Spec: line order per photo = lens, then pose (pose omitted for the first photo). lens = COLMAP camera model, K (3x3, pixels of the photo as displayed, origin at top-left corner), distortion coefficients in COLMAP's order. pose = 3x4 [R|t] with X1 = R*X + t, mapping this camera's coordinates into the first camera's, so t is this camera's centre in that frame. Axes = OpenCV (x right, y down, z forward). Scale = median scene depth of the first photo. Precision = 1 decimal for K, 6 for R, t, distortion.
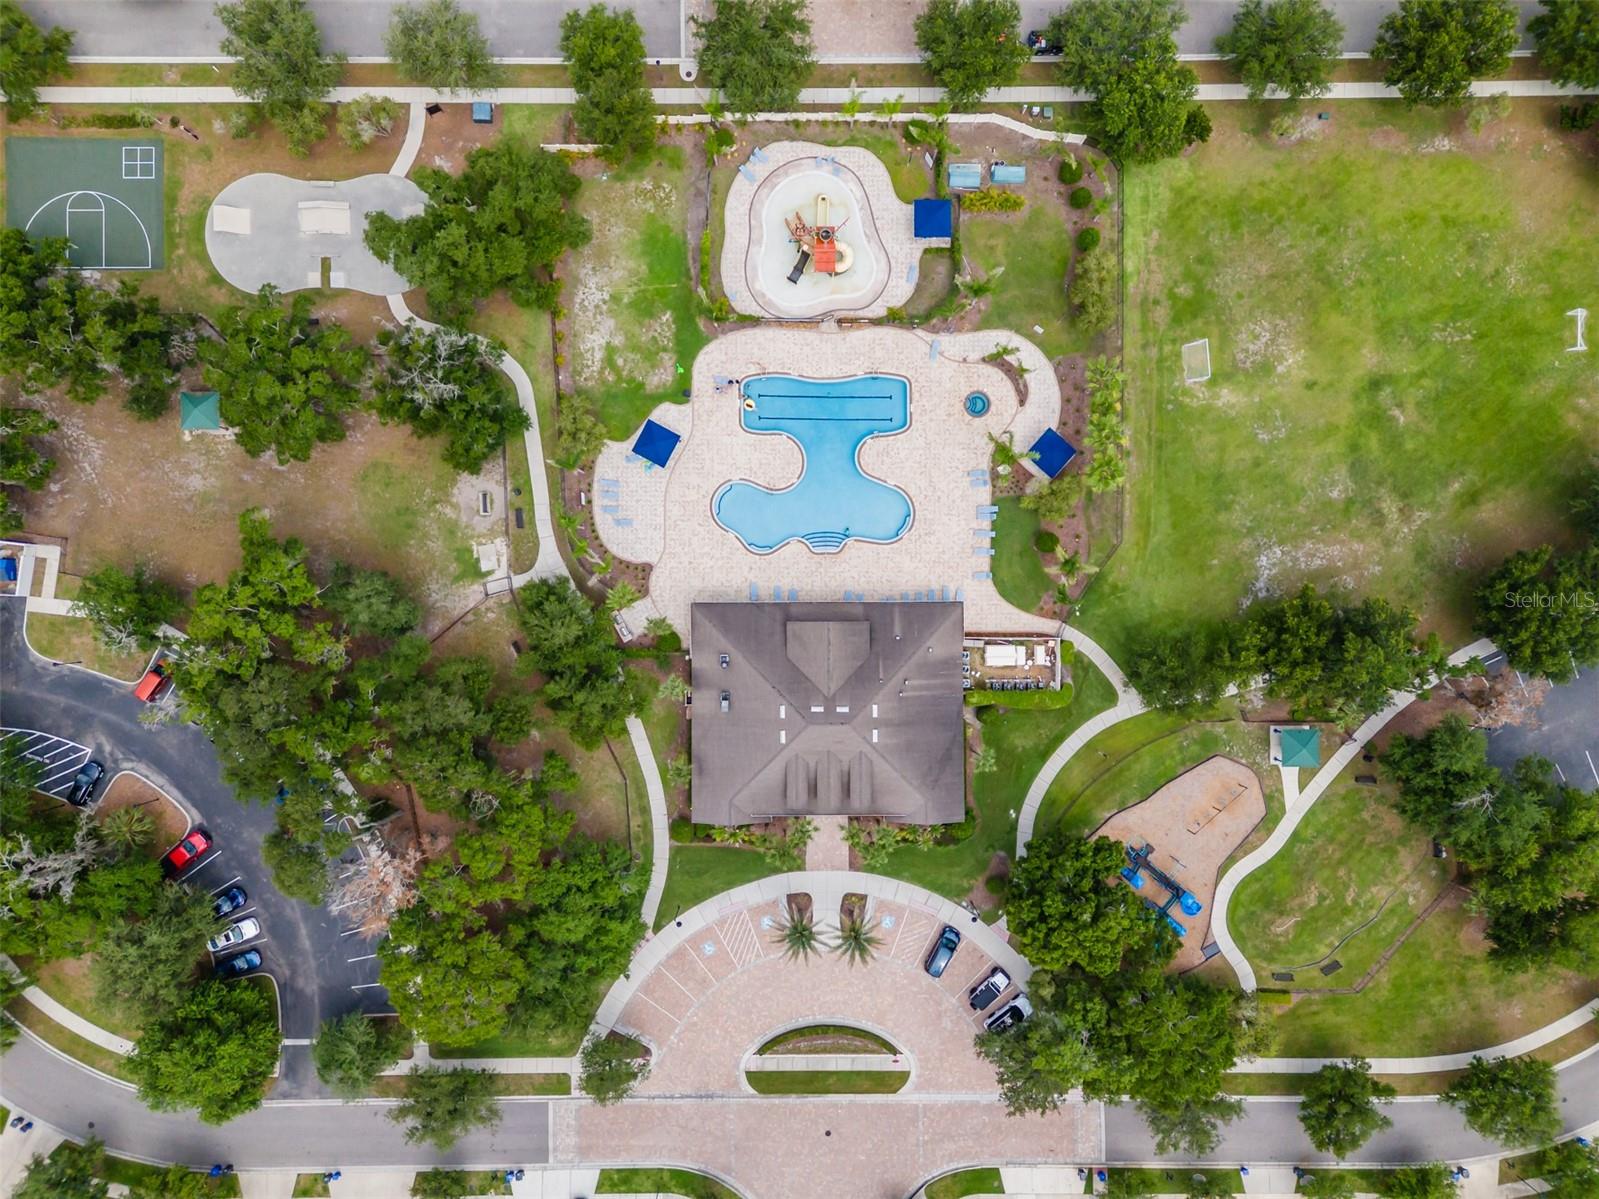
lens RADIAL K [[1172.7, 0, 799.5], [0, 1172.7, 599.5], [0, 0, 1]] dist [0.106392, -0.128994]
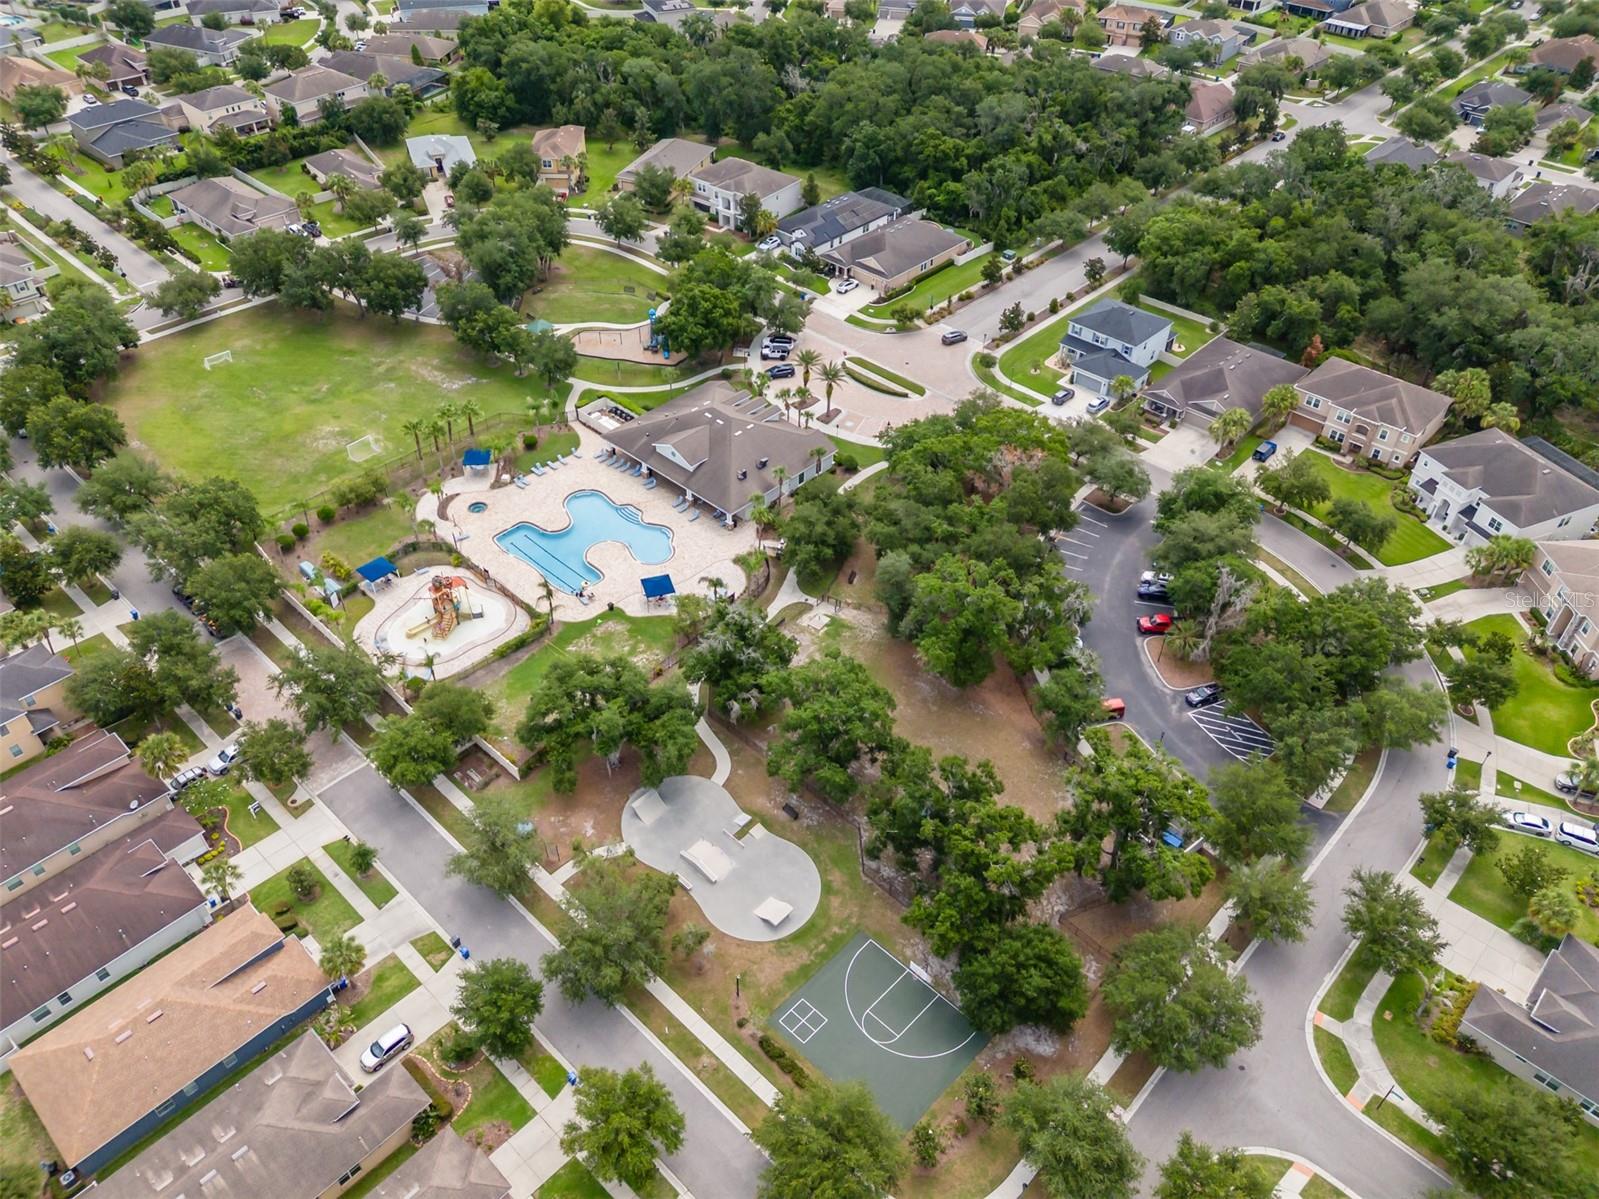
lens RADIAL K [[1172.7, 0, 799.5], [0, 1172.7, 599.5], [0, 0, 1]] dist [0.106392, -0.128994]
pose [[-0.724121, -0.462566, 0.511548, -0.861710], [0.689450, -0.466650, 0.553982, -0.713960], [-0.017539, 0.753837, 0.656827, 0.183669]]
